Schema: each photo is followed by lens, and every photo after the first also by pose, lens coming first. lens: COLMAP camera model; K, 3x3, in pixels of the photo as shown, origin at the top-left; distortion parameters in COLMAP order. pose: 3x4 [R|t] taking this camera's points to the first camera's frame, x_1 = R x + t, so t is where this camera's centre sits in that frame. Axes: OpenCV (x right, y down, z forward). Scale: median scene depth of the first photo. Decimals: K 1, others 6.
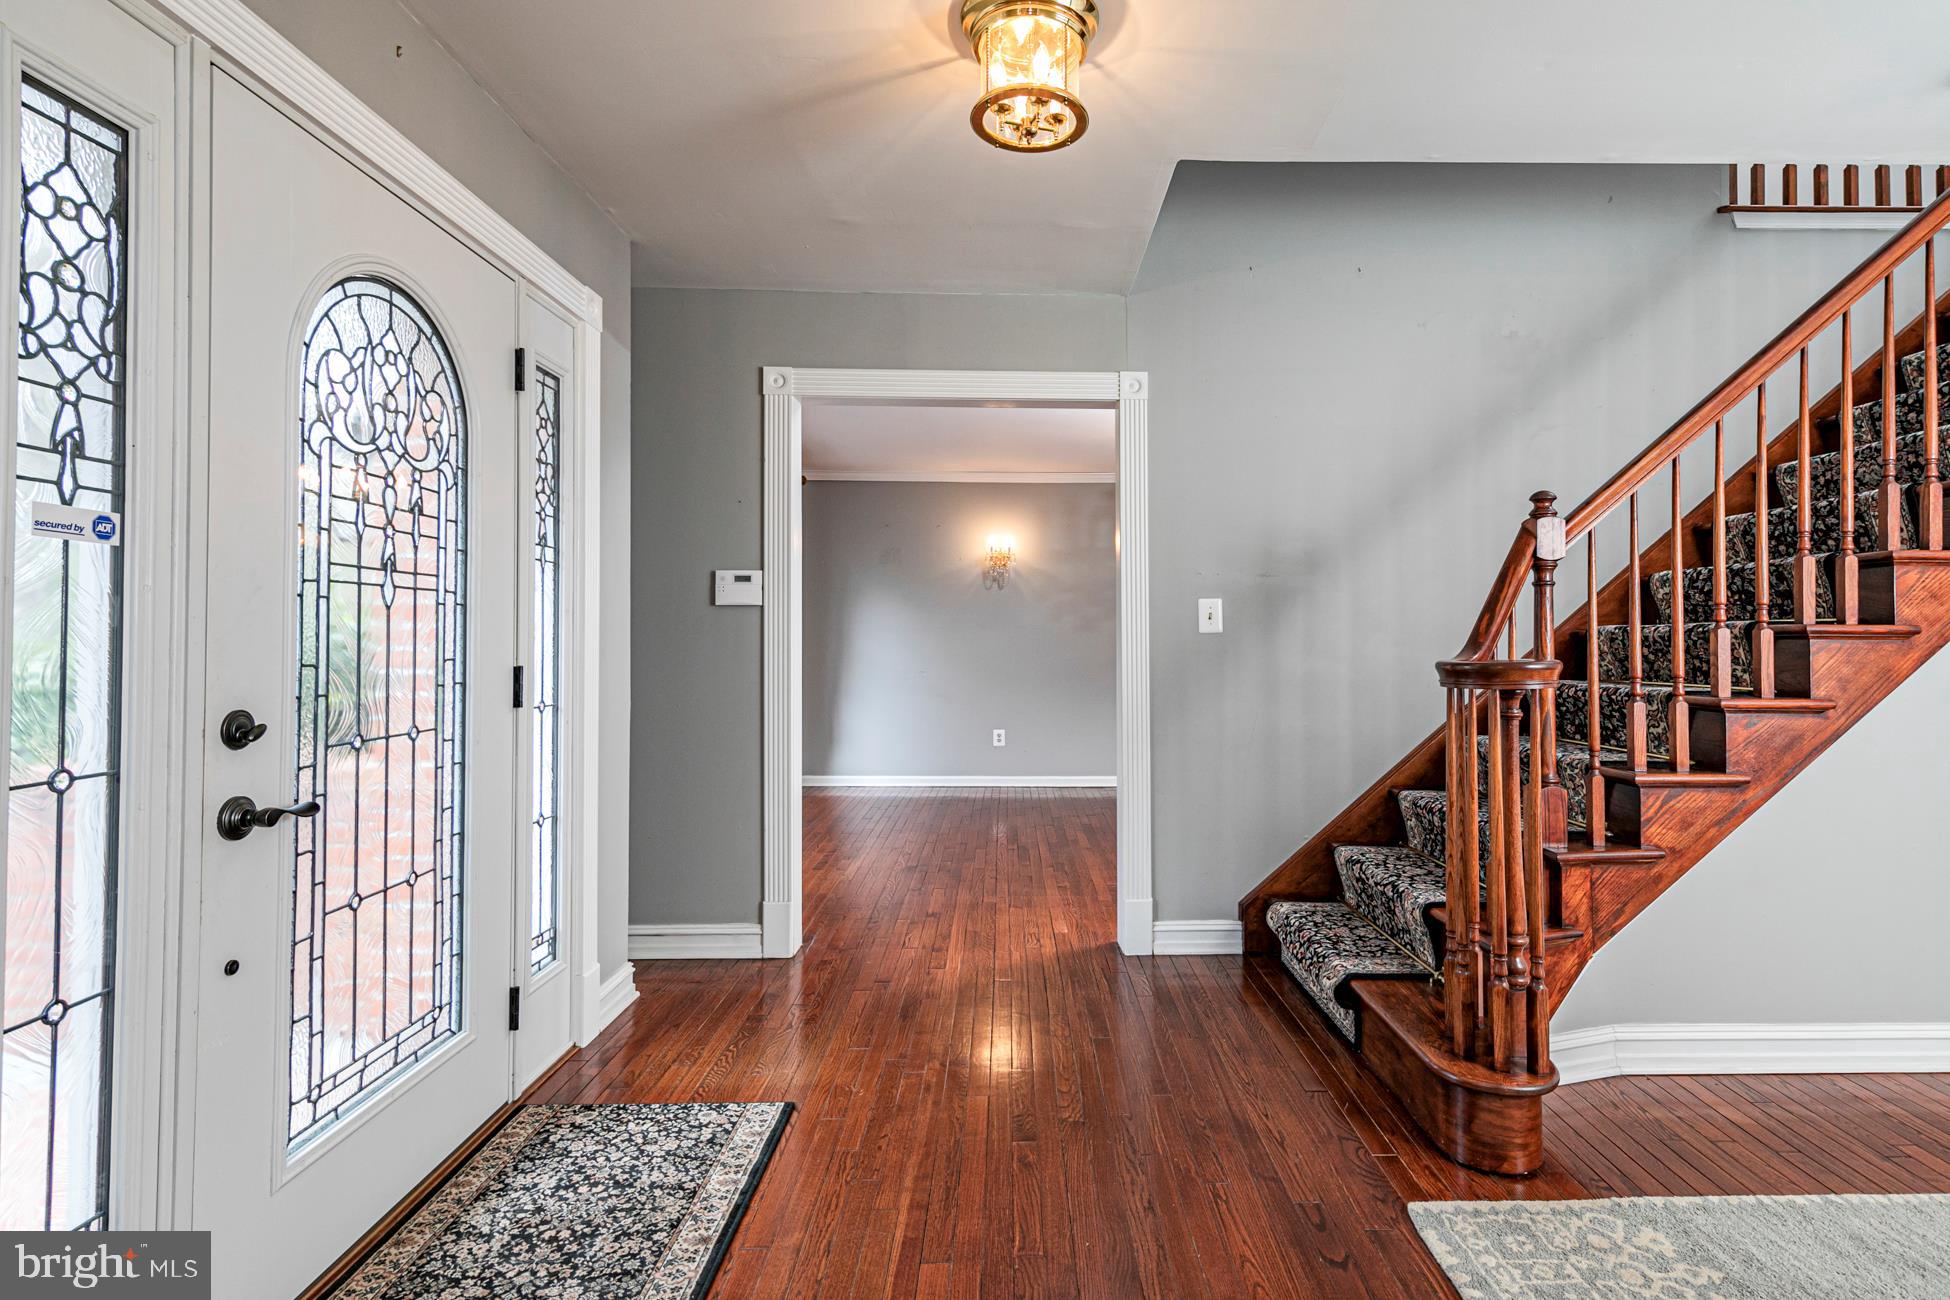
lens RADIAL K [[965.6, 0, 1042.9], [0, 965.6, 621.4], [0, 0, 1]] dist [0.013254, -0.000522]
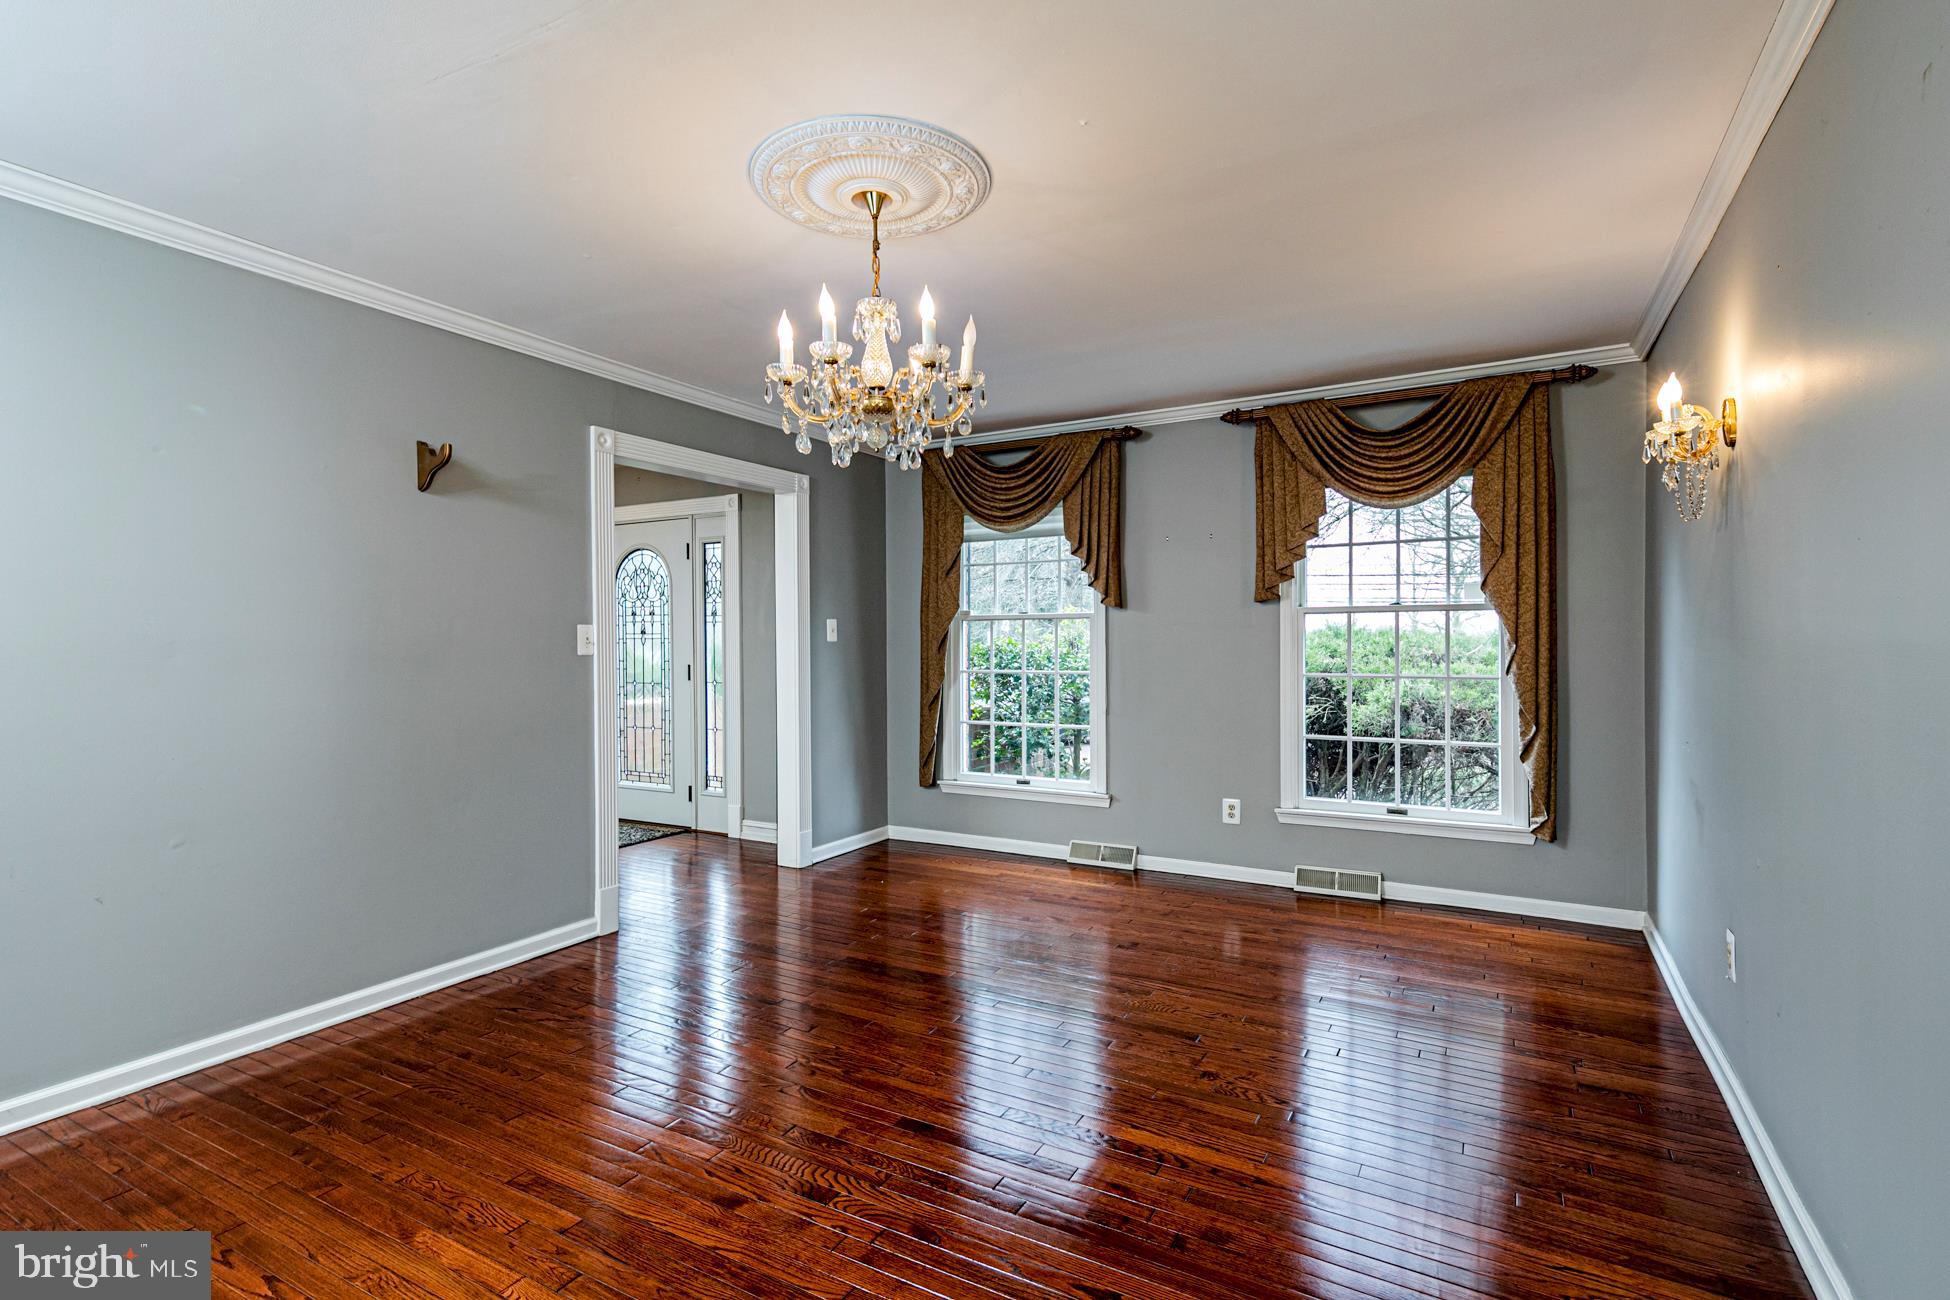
lens RADIAL K [[949.5, 0, 975.0], [0, 949.5, 650.0], [0, 0, 1]] dist [0.020674, -0.000406]
pose [[-0.523739, 0.007529, -0.851846, 1.468921], [0.018666, 0.999822, -0.002640, 0.032887], [0.851674, -0.017283, -0.523786, 3.532212]]
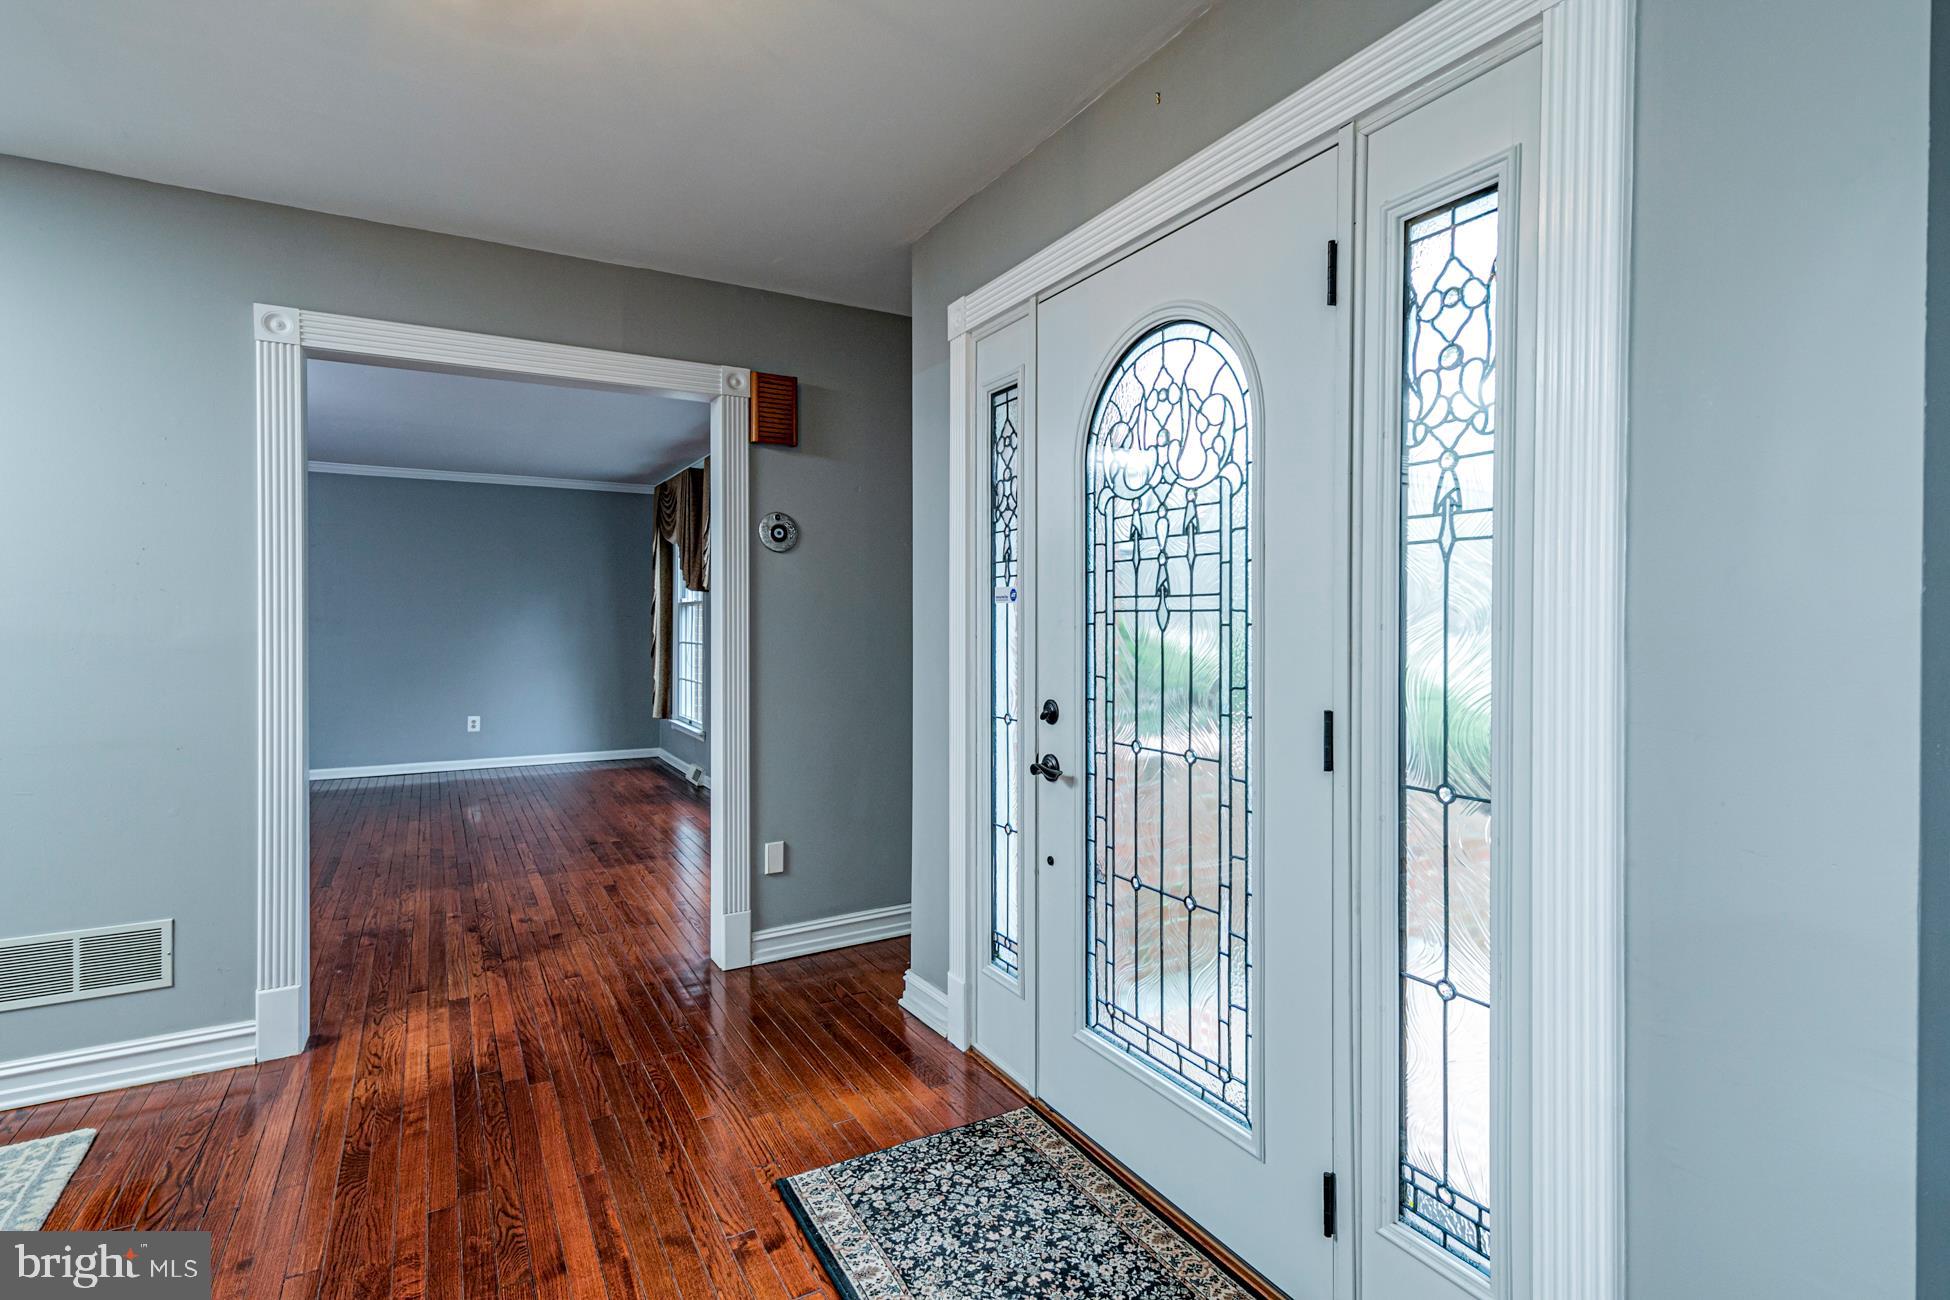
lens RADIAL K [[950.2, 0, 971.0], [0, 950.2, 638.1], [0, 0, 1]] dist [0.022714, -0.000246]
pose [[-0.888449, 0.006877, -0.458924, -0.005664], [0.006229, 0.999976, 0.002927, -0.009872], [0.458933, -0.000258, -0.888471, 1.738499]]
